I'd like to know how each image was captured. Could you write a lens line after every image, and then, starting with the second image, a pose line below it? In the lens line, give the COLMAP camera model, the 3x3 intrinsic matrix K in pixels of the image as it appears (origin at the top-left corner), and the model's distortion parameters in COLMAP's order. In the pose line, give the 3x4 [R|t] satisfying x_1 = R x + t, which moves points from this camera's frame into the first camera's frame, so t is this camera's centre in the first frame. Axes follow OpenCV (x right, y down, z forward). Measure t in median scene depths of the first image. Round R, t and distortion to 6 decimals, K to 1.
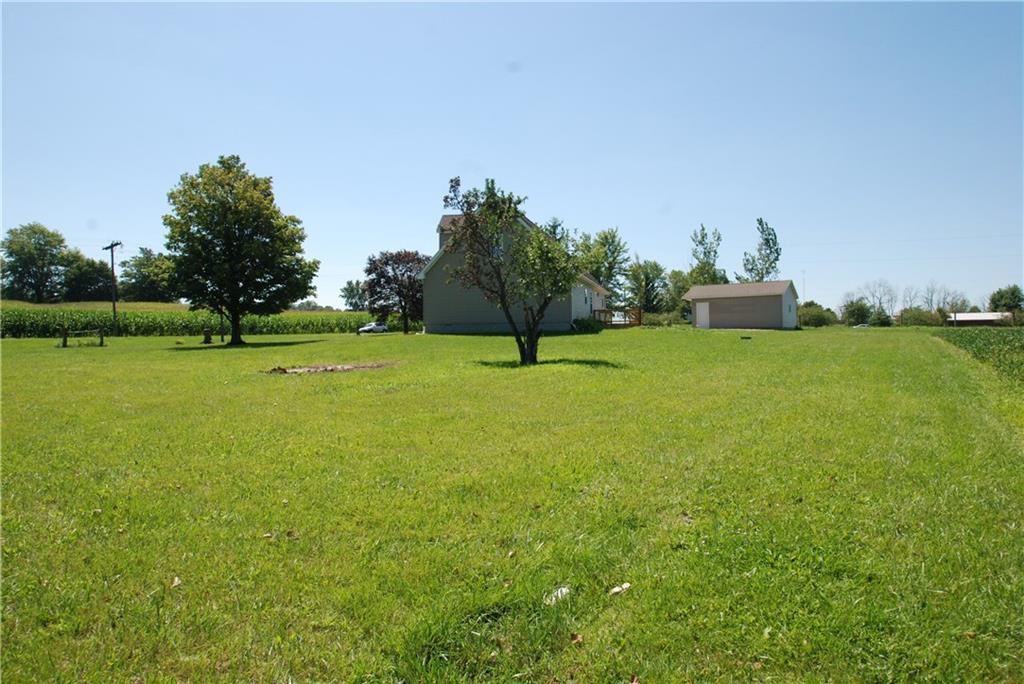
lens RADIAL K [[668.7, 0, 512.0], [0, 668.7, 342.0], [0, 0, 1]] dist [-0.005262, -0.002867]
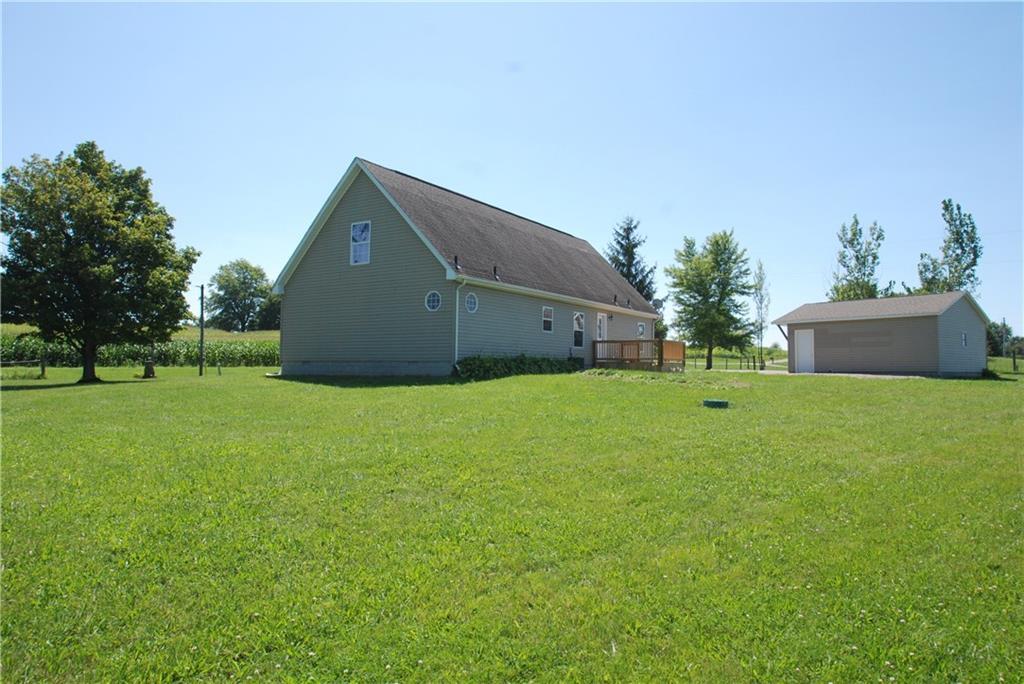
lens RADIAL K [[668.7, 0, 512.0], [0, 668.7, 342.0], [0, 0, 1]] dist [-0.005262, -0.002867]
pose [[0.945387, 0.005976, -0.325895, 0.183977], [-0.020261, 0.998976, -0.040457, -0.013402], [0.325319, 0.044851, 0.944540, 0.255521]]
